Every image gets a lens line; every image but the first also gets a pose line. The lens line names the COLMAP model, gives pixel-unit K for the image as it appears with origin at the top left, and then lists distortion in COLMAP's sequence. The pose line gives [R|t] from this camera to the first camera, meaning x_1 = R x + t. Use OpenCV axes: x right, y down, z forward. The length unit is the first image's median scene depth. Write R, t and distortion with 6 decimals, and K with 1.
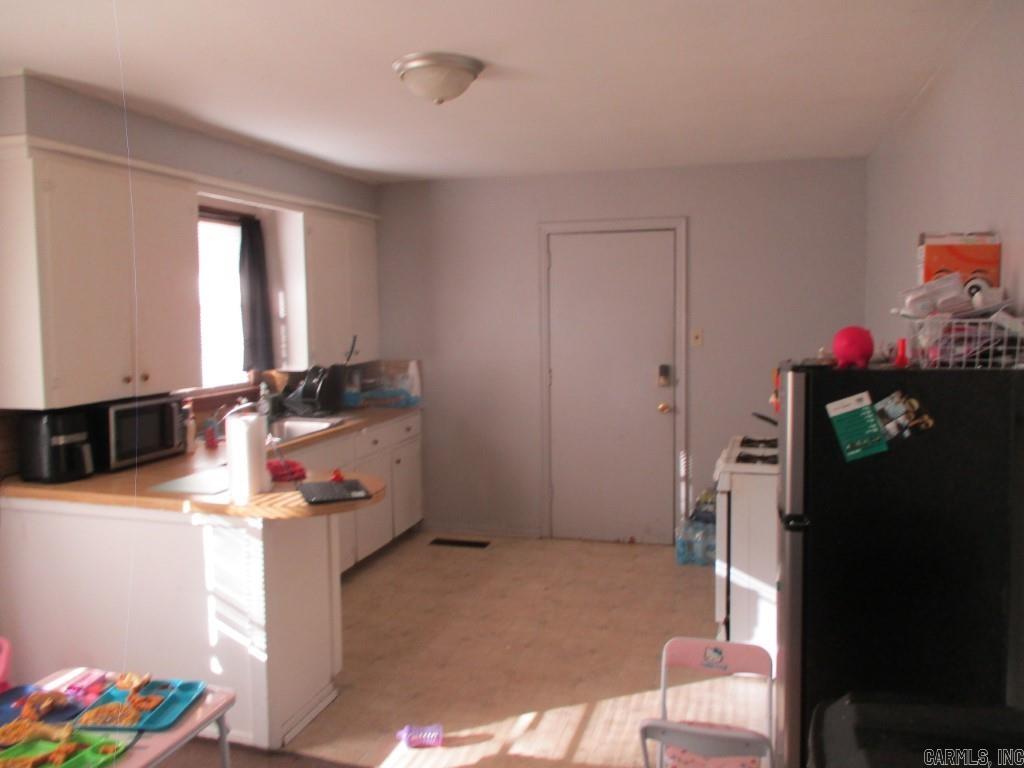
lens RADIAL K [[838.2, 0, 511.0], [0, 838.2, 381.3], [0, 0, 1]] dist [-0.043152, 0.012938]
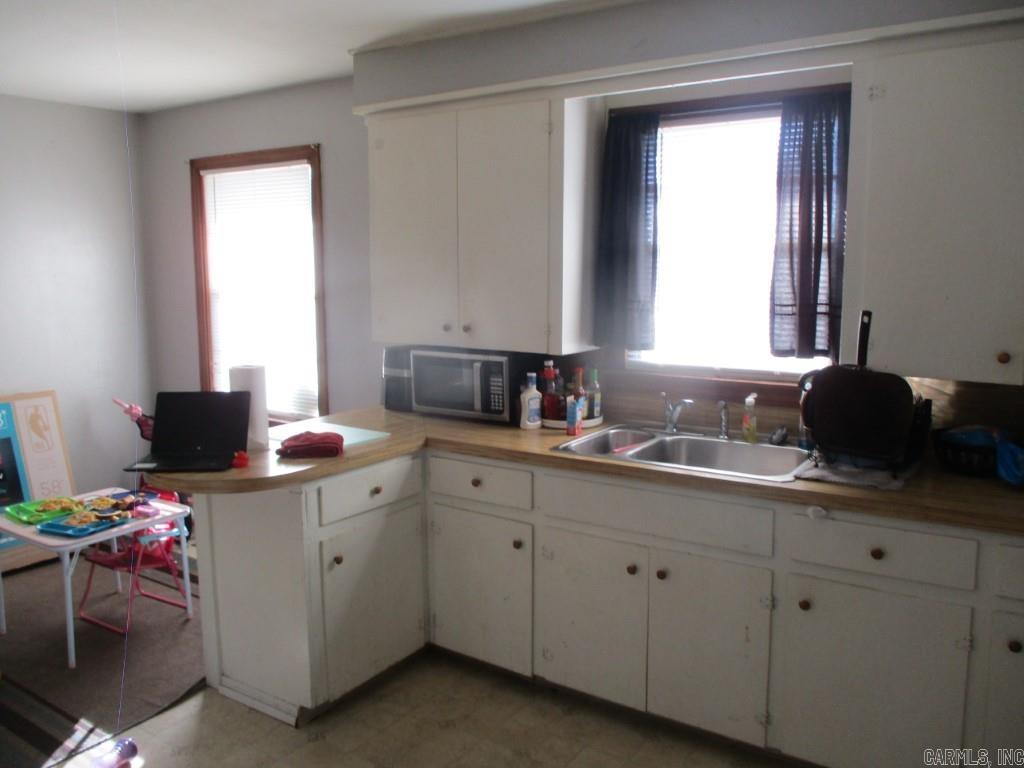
lens RADIAL K [[838.2, 0, 509.1], [0, 838.2, 377.2], [0, 0, 1]] dist [-0.043152, 0.012938]
pose [[-0.310829, 0.143992, -0.939496, 0.312362], [-0.072403, 0.981999, 0.174460, -0.085809], [0.947704, 0.122249, -0.294808, 0.967531]]
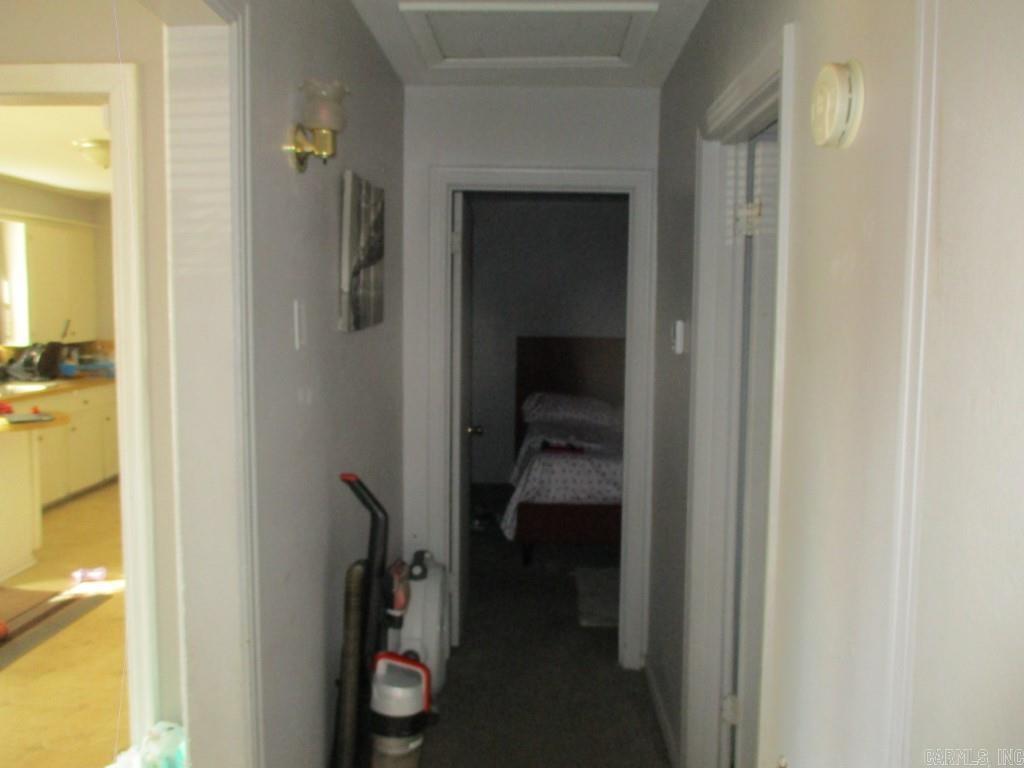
lens RADIAL K [[838.2, 0, 515.5], [0, 838.2, 384.7], [0, 0, 1]] dist [-0.043152, 0.012938]
pose [[0.968204, 0.004393, 0.250125, 0.166623], [-0.006703, 0.999942, 0.008386, 0.031287], [-0.250074, -0.009796, 0.968177, -0.425722]]
